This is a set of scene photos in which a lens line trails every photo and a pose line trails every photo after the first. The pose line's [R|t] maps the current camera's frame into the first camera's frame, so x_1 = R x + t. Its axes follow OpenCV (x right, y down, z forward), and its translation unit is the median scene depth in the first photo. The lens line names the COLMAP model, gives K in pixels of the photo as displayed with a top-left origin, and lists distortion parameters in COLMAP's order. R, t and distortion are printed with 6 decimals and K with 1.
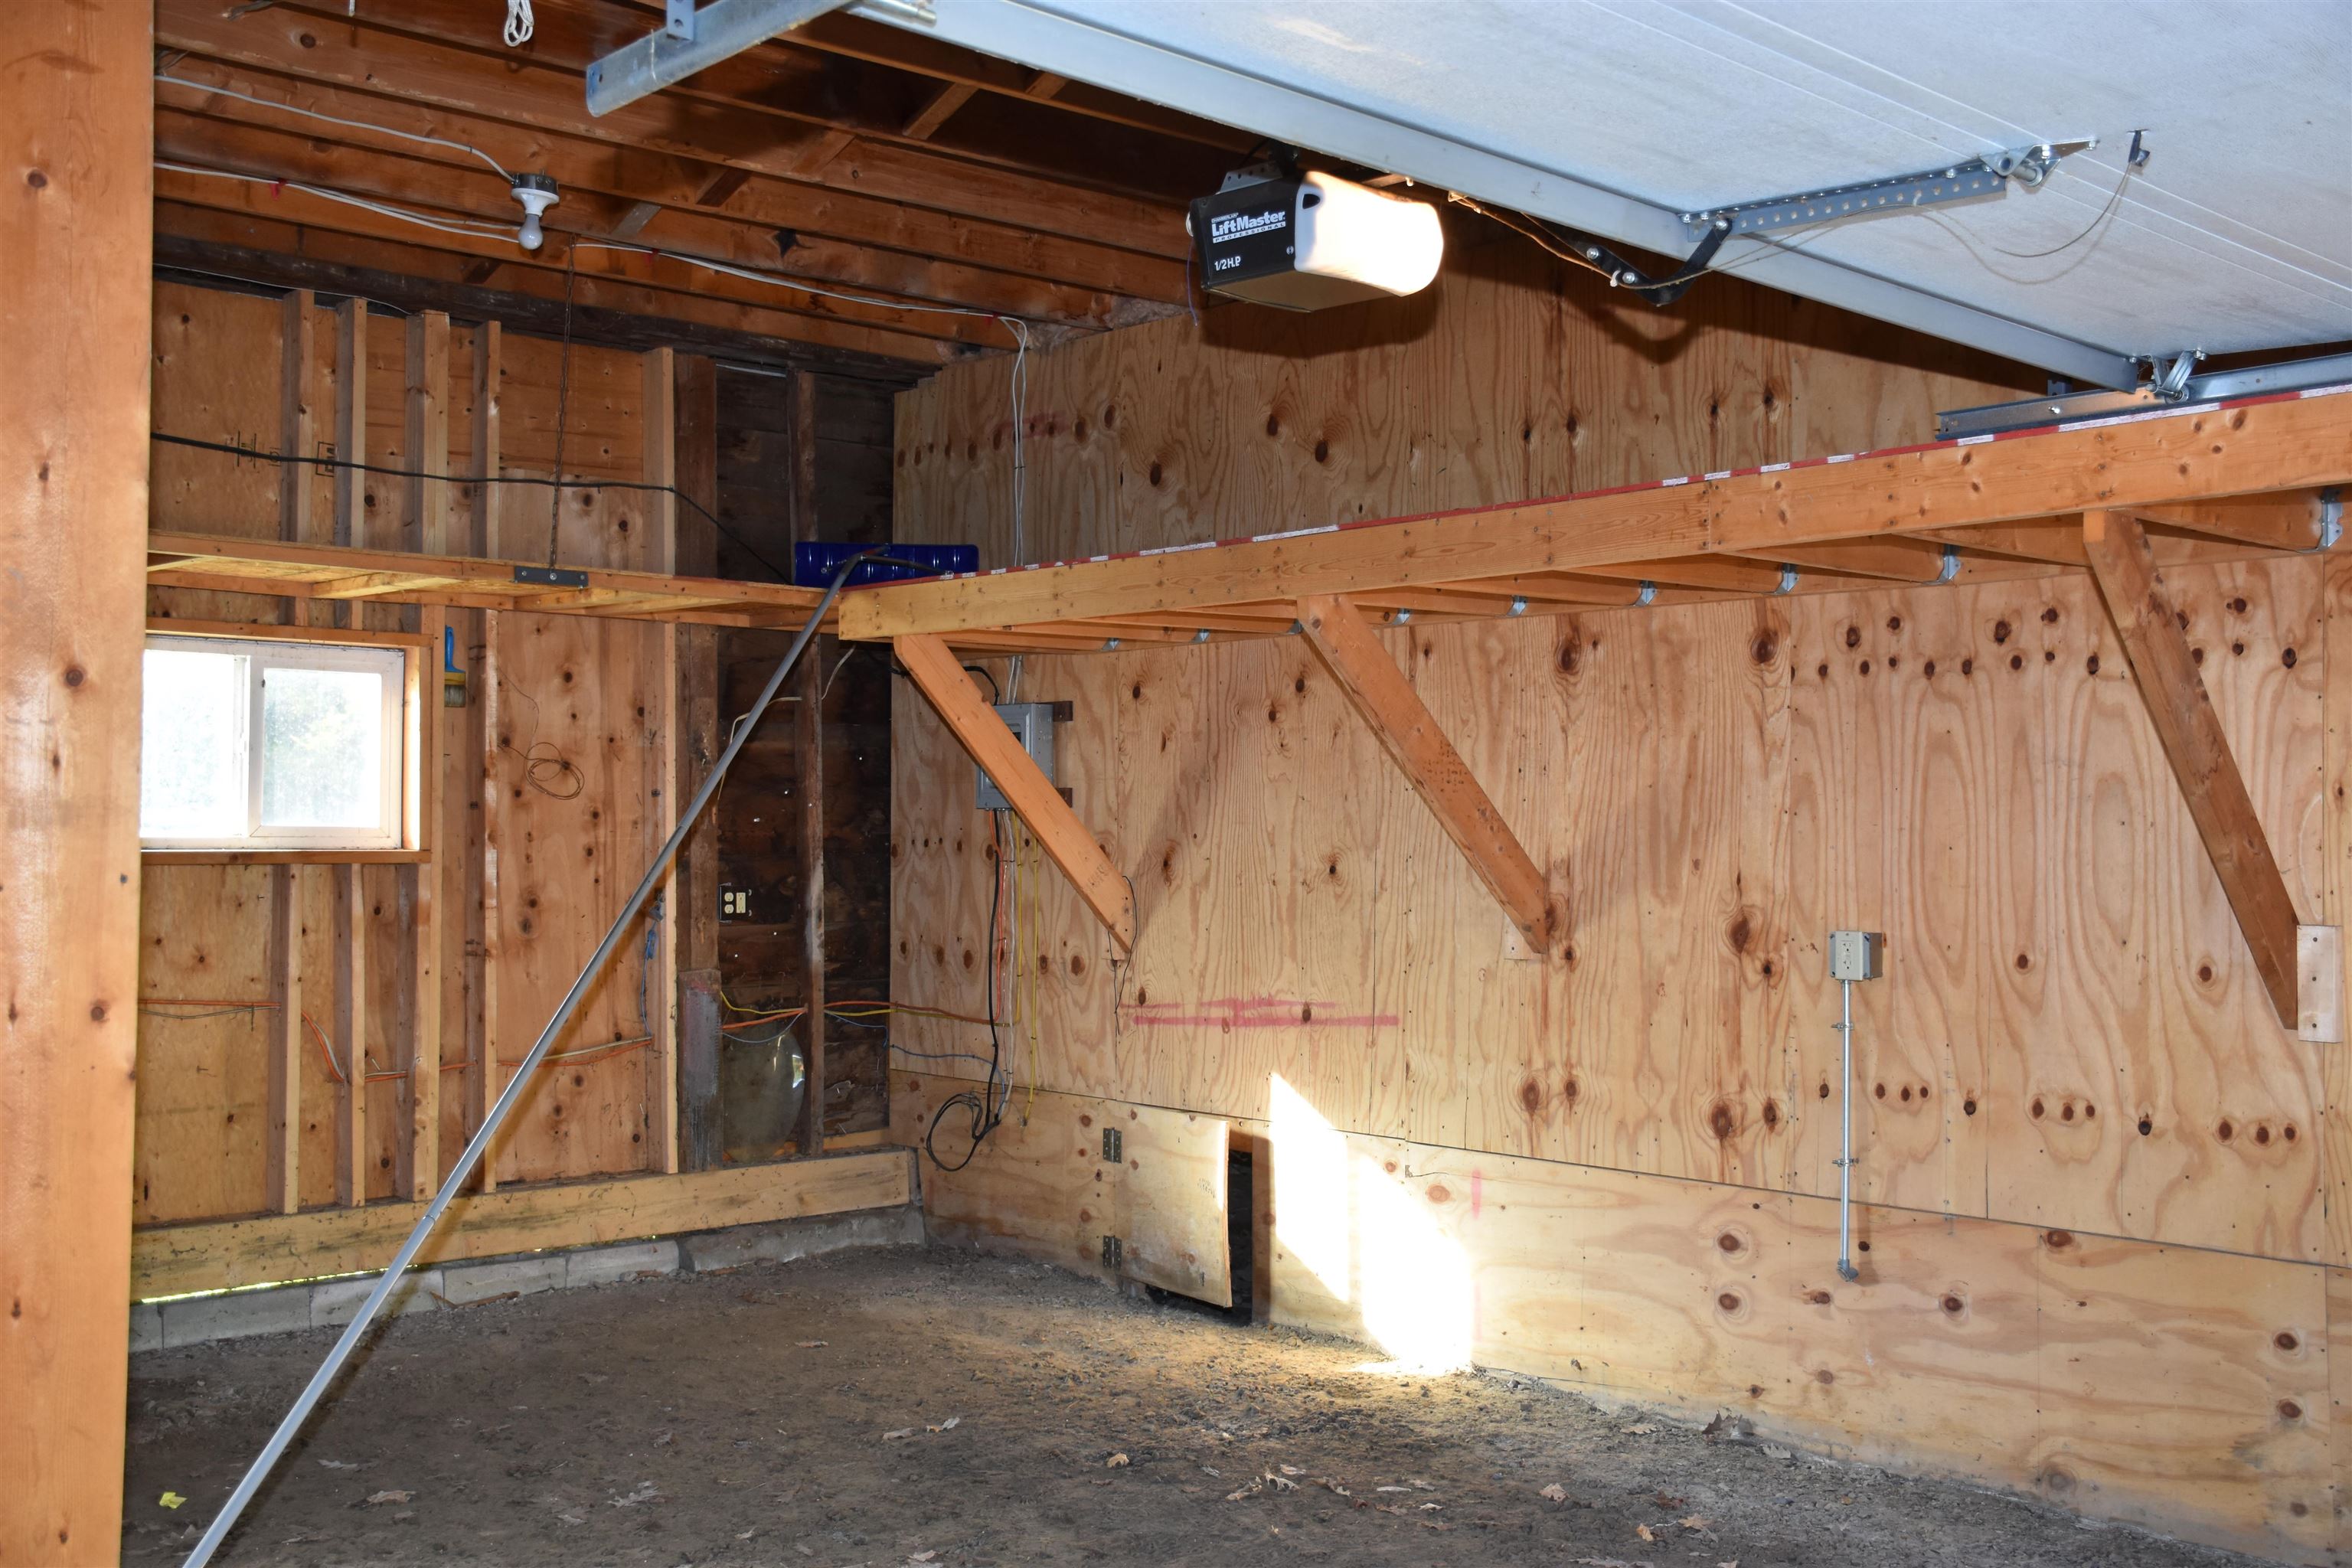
lens RADIAL K [[2358.0, 0, 1180.5], [0, 2358.0, 795.3], [0, 0, 1]] dist [0.080534, 0.000000]
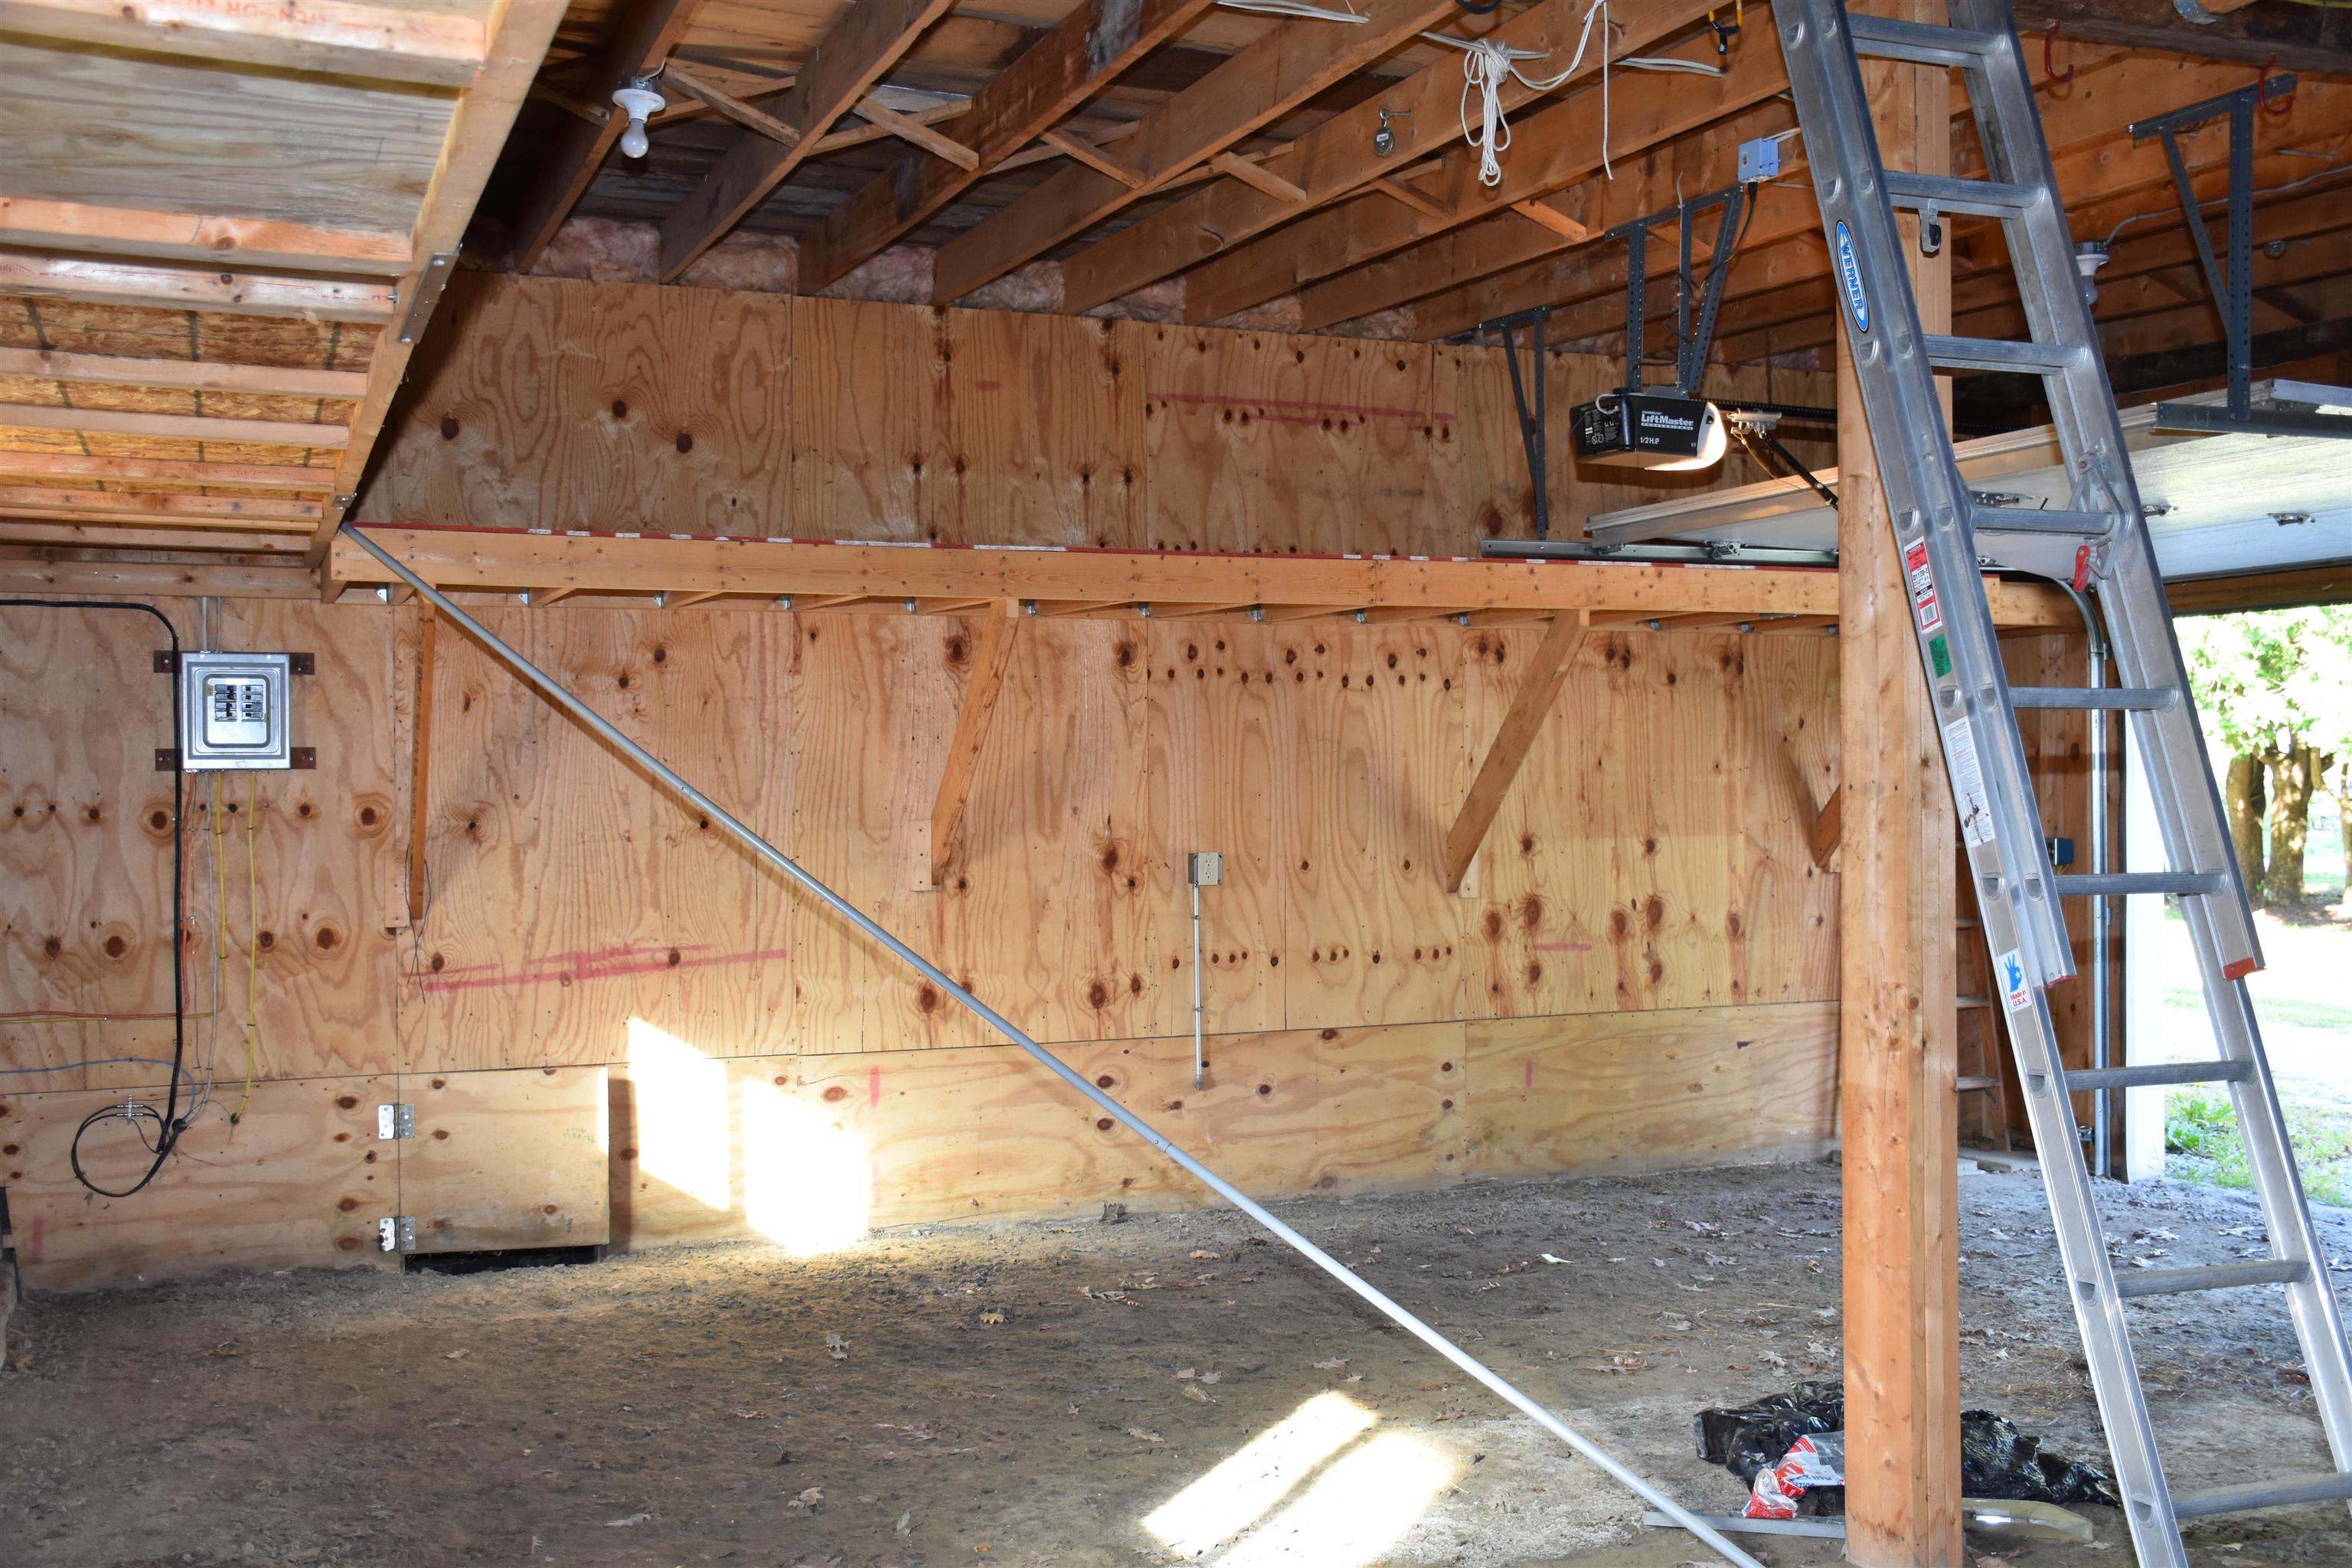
lens RADIAL K [[2358.0, 0, 1181.9], [0, 2358.0, 779.6], [0, 0, 1]] dist [0.080534, 0.000000]
pose [[0.369603, -0.006959, 0.929164, -0.998693], [-0.006256, 0.999931, 0.009978, -0.002329], [-0.929169, -0.009501, 0.369534, 0.433237]]
